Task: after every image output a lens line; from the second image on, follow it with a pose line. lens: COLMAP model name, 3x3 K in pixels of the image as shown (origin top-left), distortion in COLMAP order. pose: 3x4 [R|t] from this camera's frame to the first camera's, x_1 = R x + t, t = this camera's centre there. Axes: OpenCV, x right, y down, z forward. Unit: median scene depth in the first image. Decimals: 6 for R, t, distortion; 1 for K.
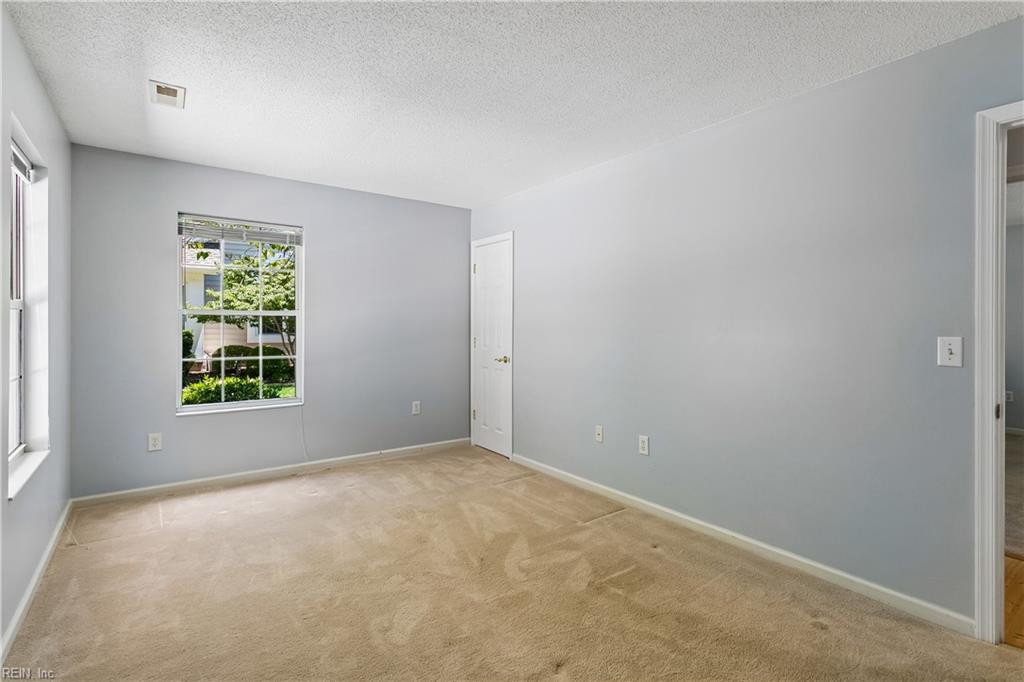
lens RADIAL K [[488.0, 0, 511.2], [0, 488.0, 330.0], [0, 0, 1]] dist [0.001510, 0.001542]
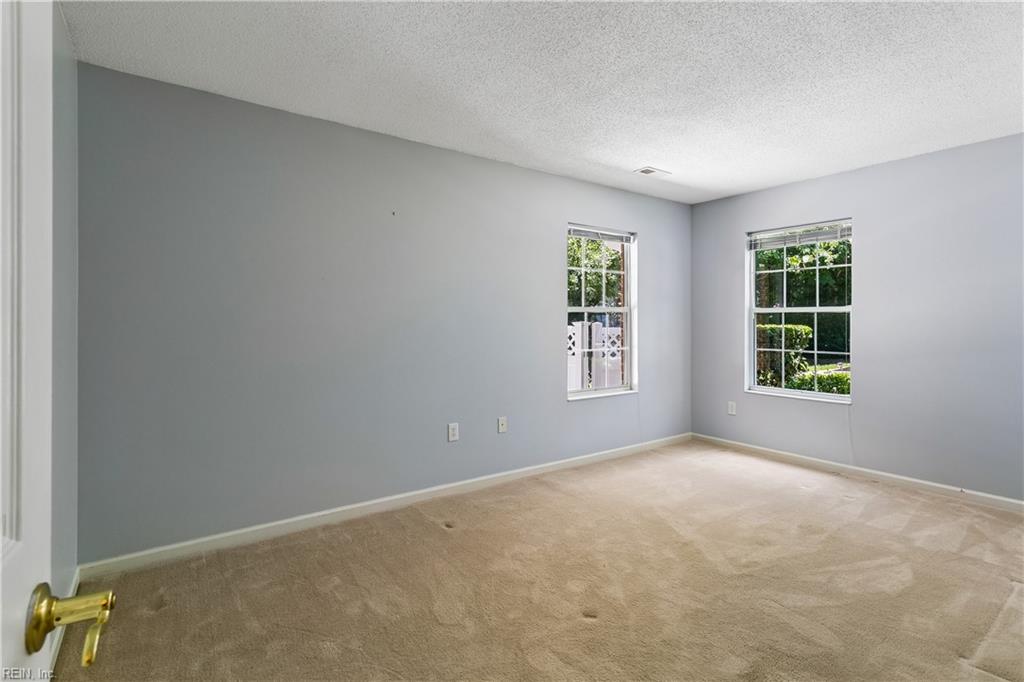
lens RADIAL K [[488.0, 0, 511.2], [0, 488.0, 330.0], [0, 0, 1]] dist [0.001510, 0.001542]
pose [[-0.003847, 0.006826, -0.999969, 0.624647], [-0.012071, 0.999904, 0.006872, 0.012081], [0.999920, 0.012097, -0.003764, 0.410407]]
